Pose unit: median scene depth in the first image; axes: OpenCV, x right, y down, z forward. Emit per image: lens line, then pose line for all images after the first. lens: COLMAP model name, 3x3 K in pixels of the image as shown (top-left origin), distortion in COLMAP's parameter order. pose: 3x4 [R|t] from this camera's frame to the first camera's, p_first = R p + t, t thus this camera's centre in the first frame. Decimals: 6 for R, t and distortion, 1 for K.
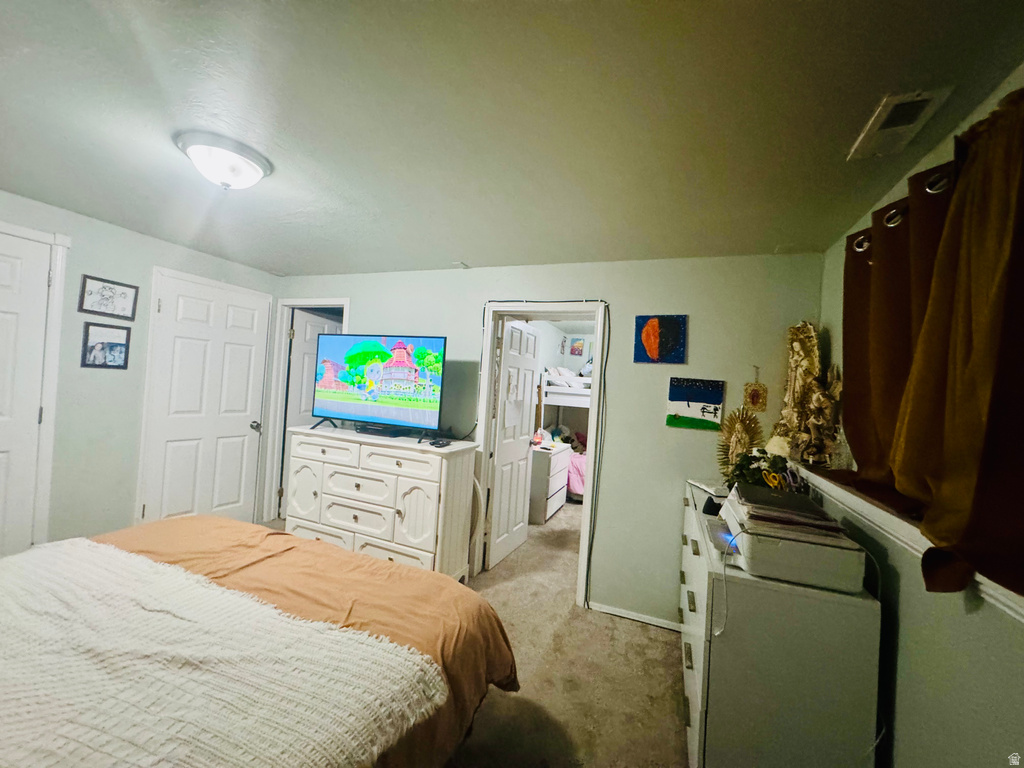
lens RADIAL K [[407.9, 0, 513.2], [0, 407.9, 380.2], [0, 0, 1]] dist [-0.003166, 0.000360]
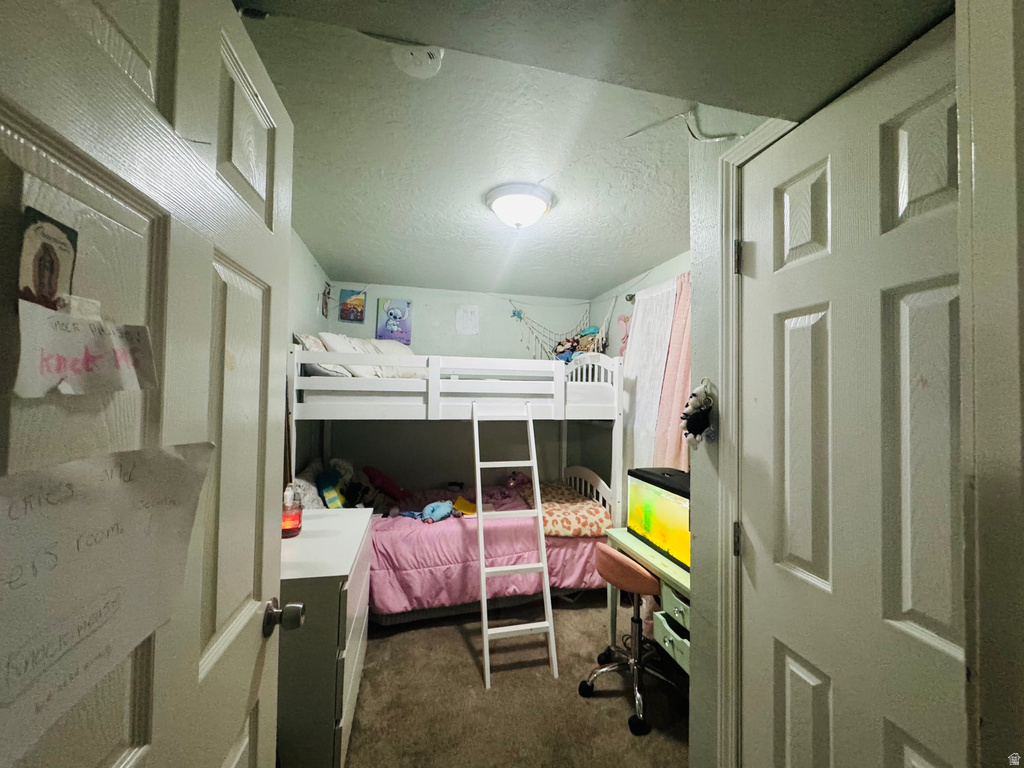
lens RADIAL K [[407.9, 0, 513.3], [0, 407.9, 382.6], [0, 0, 1]] dist [-0.003166, 0.000360]
pose [[0.817748, -0.042723, 0.573989, 0.019801], [0.035425, 0.999087, 0.023895, 0.018004], [-0.574485, 0.000793, 0.818514, 0.524713]]
